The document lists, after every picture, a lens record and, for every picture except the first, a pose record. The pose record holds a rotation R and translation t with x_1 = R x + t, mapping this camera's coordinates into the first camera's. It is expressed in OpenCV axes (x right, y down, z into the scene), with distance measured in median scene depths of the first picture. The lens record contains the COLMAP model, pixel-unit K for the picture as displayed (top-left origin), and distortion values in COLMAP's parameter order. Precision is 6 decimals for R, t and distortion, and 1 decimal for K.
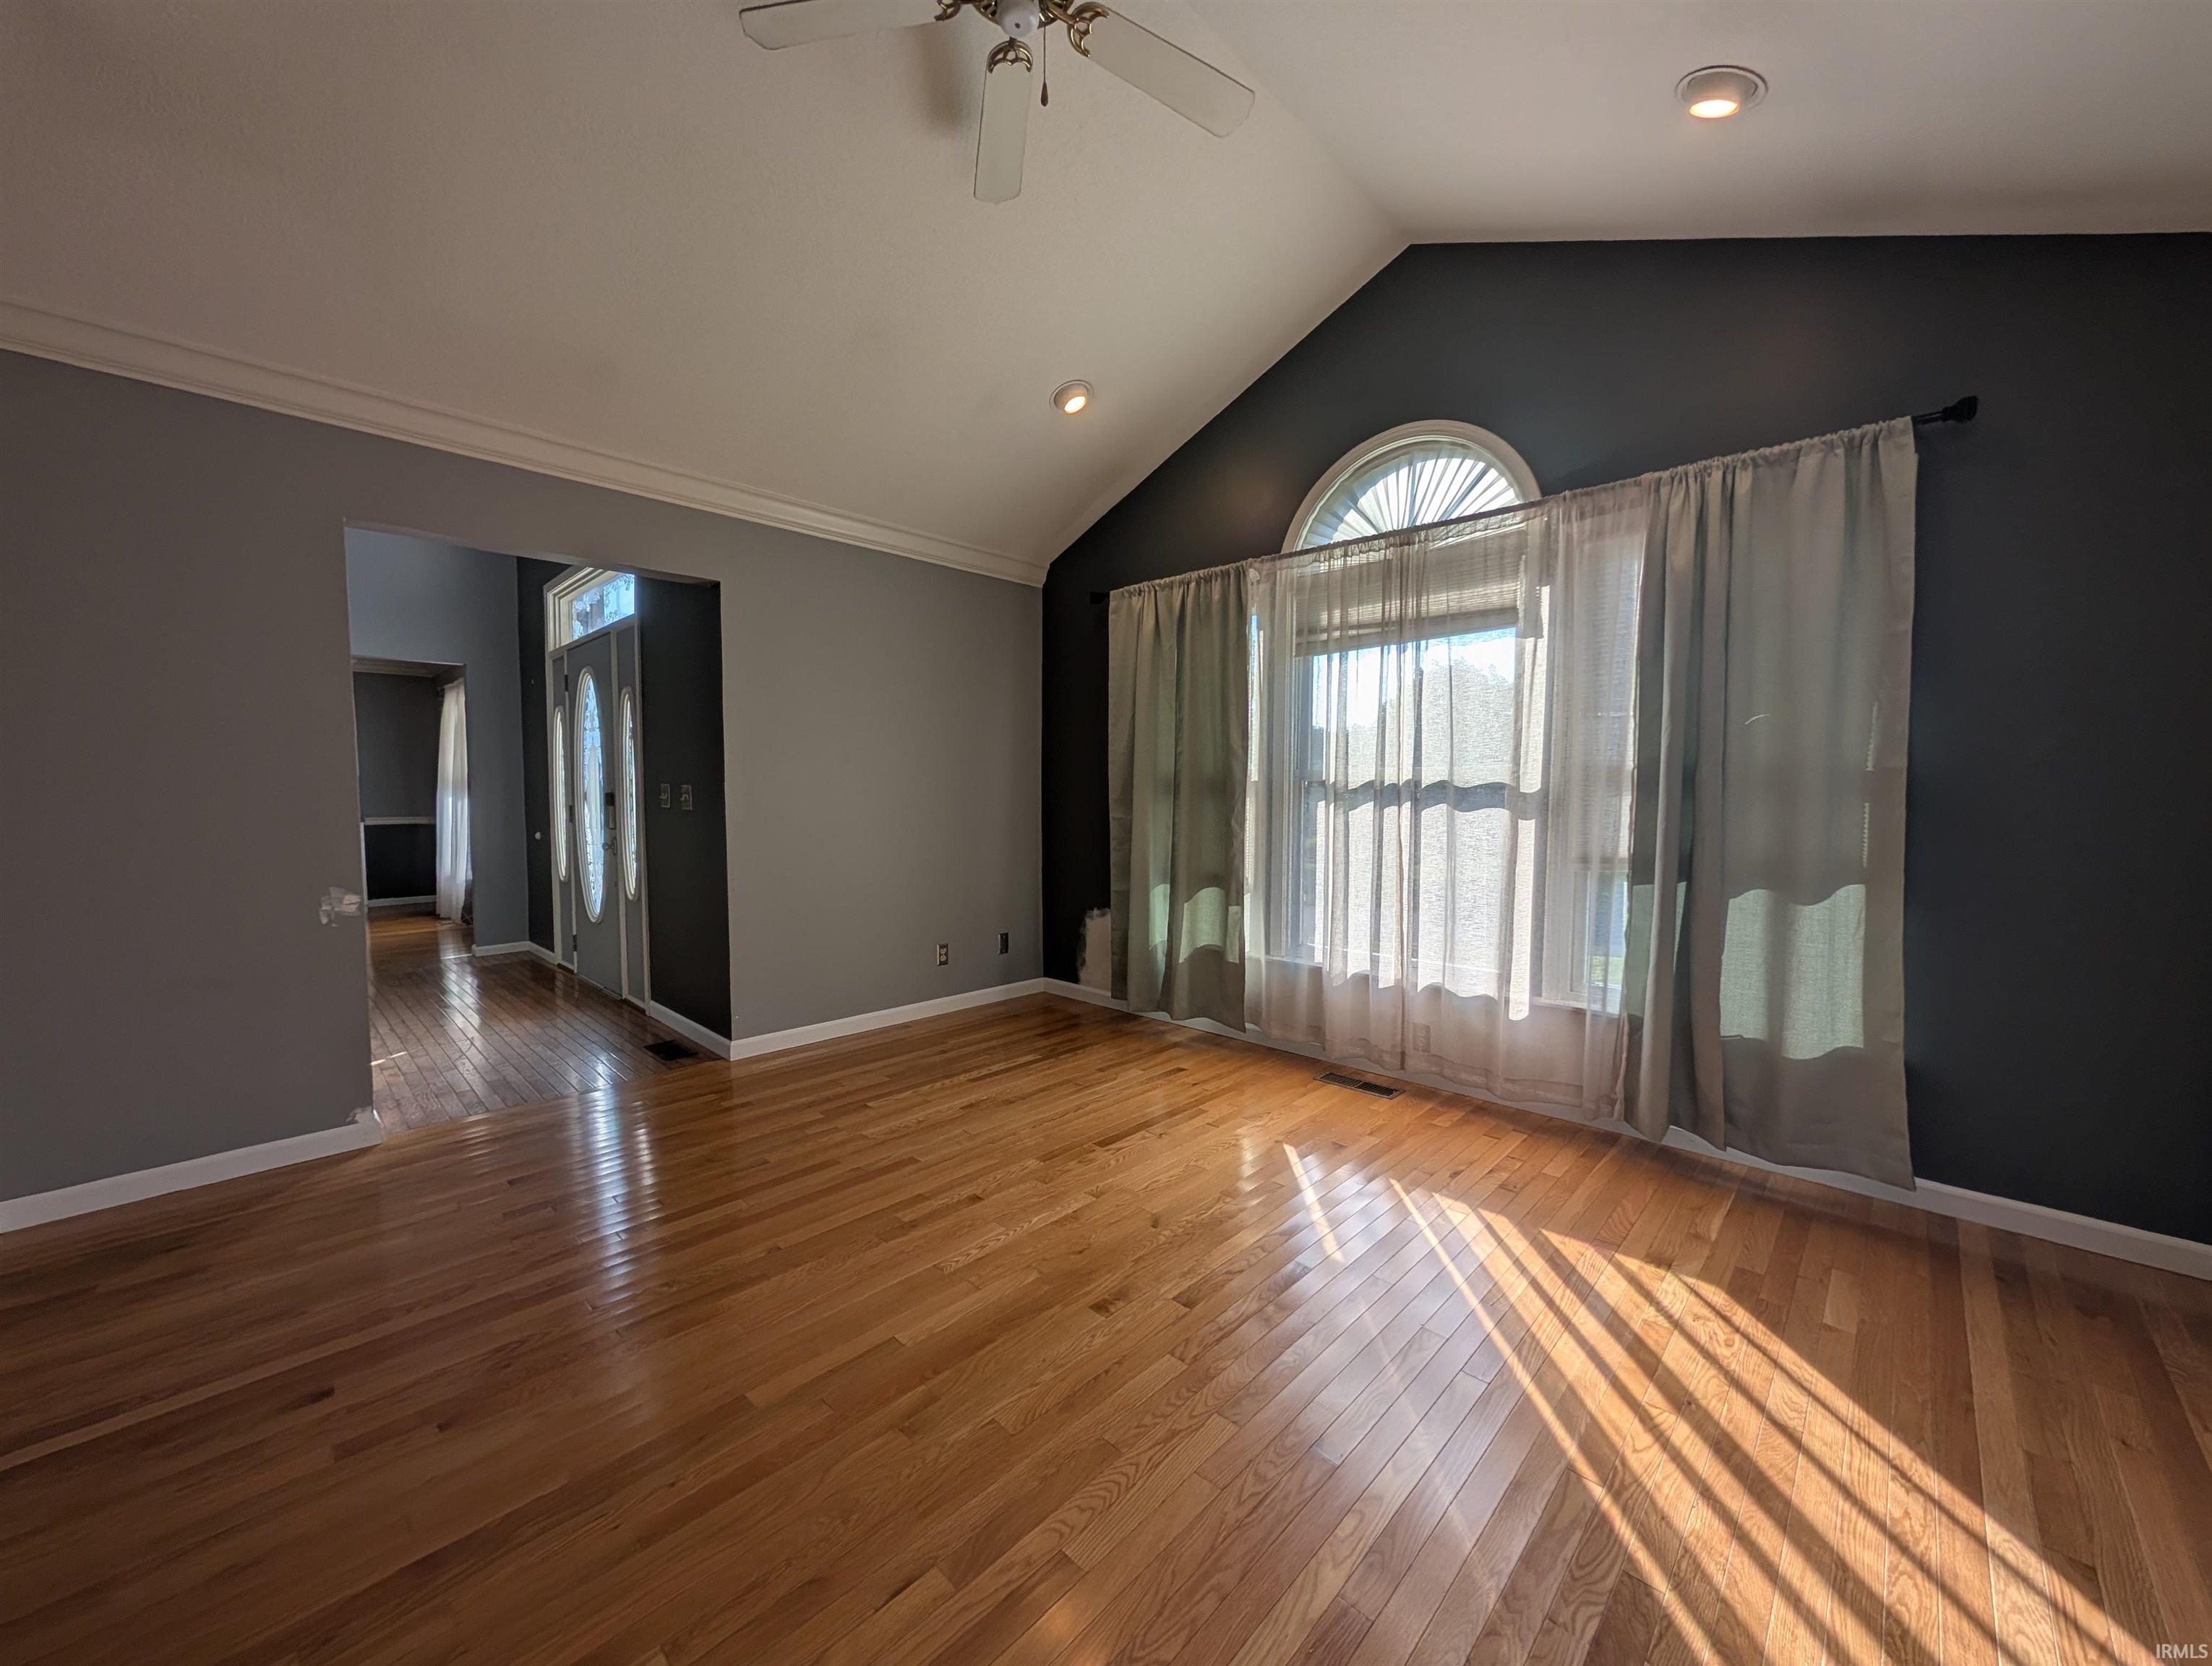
lens RADIAL K [[844.5, 0, 1094.0], [0, 844.5, 839.3], [0, 0, 1]] dist [-0.001361, 0.000294]
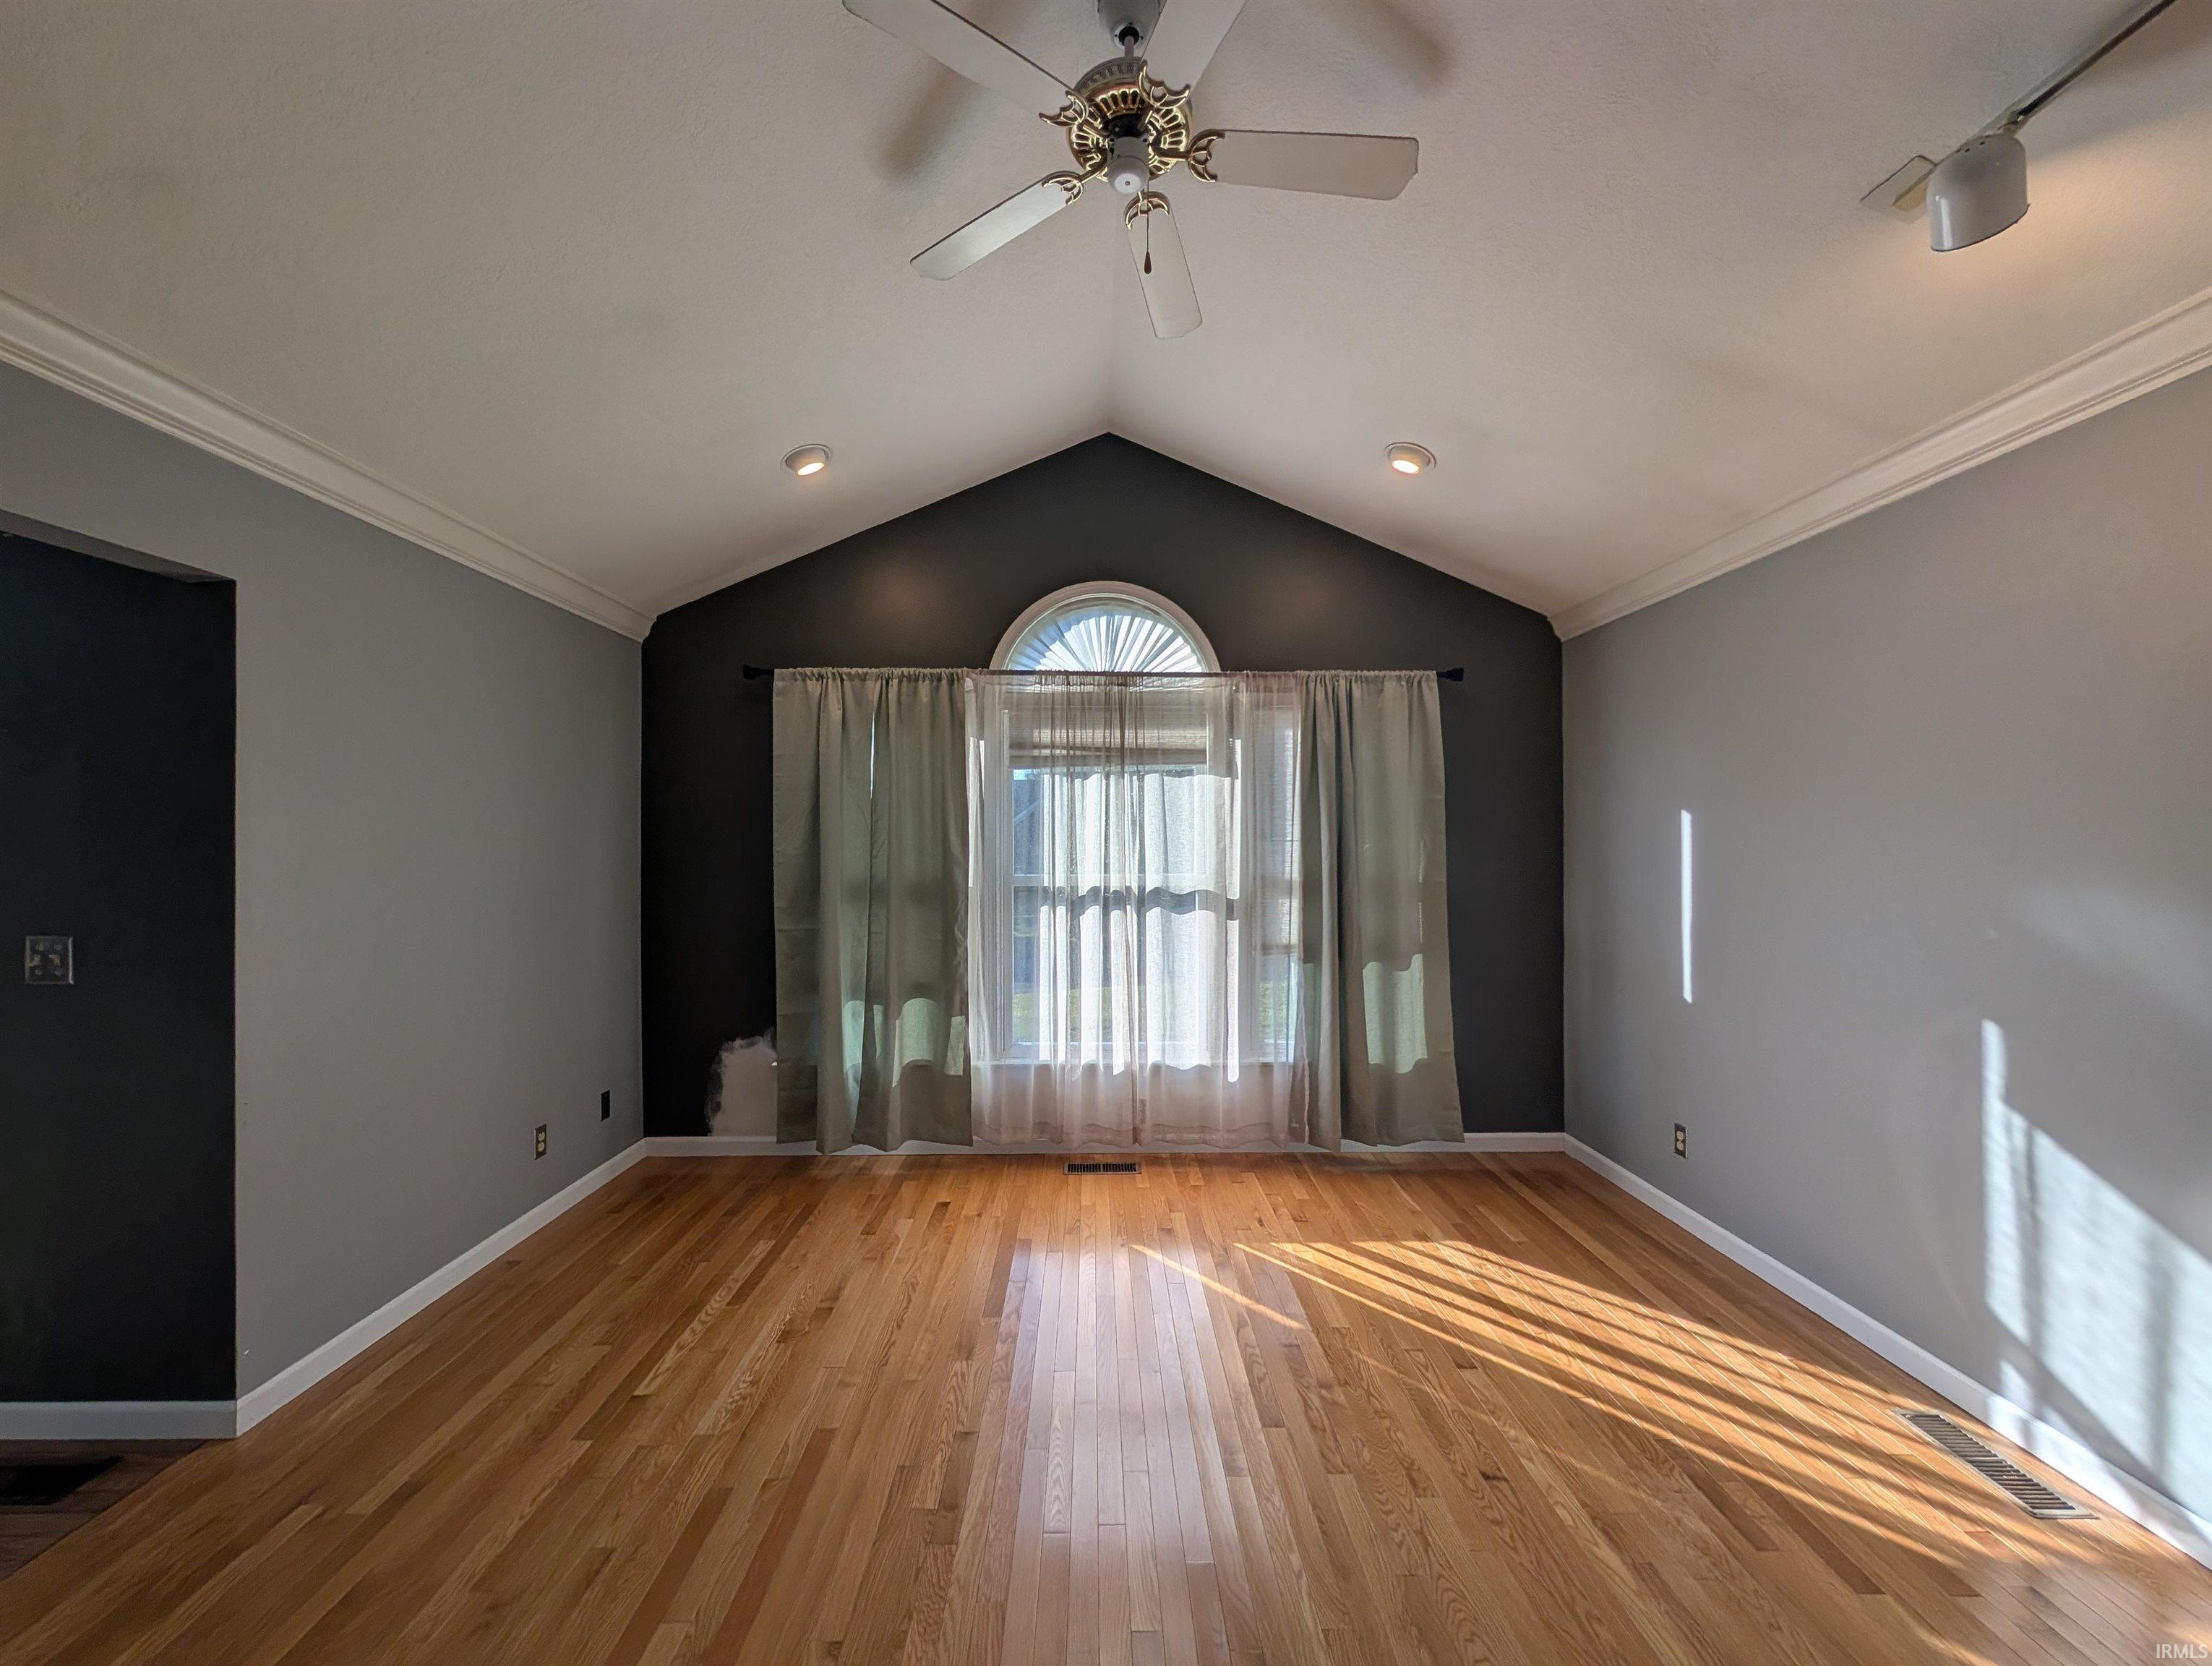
lens RADIAL K [[844.5, 0, 1098.8], [0, 844.5, 837.2], [0, 0, 1]] dist [-0.001361, 0.000294]
pose [[0.708640, 0.002636, 0.705566, -0.474663], [0.044034, 0.997879, -0.047953, -0.085657], [-0.704195, 0.065050, 0.707020, 0.215305]]
